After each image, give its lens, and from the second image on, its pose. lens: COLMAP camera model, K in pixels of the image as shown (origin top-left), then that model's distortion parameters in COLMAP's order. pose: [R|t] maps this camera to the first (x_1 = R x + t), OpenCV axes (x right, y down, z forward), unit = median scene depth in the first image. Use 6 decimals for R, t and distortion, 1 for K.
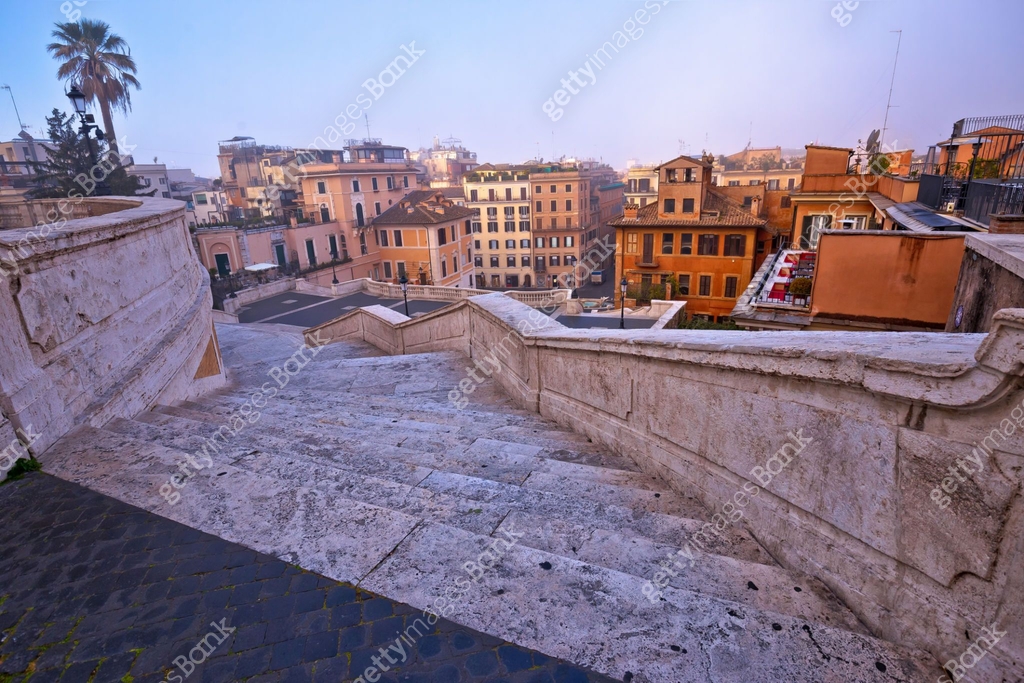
lens RADIAL K [[489.8, 0, 512.0], [0, 489.8, 341.5], [0, 0, 1]] dist [-0.000353, -0.000108]
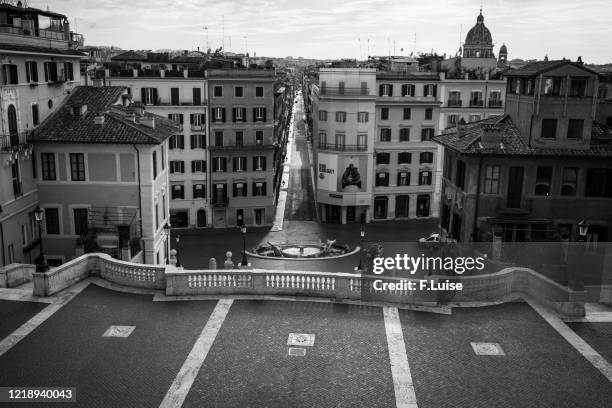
lens RADIAL K [[600.2, 0, 306.0], [0, 600.2, 204.0], [0, 0, 1]] dist [-0.002310, -0.001666]
pose [[0.927221, -0.022958, 0.373810, -0.231016], [0.065828, 0.992571, -0.102324, -0.073811], [-0.368683, 0.119484, 0.921844, 0.246586]]
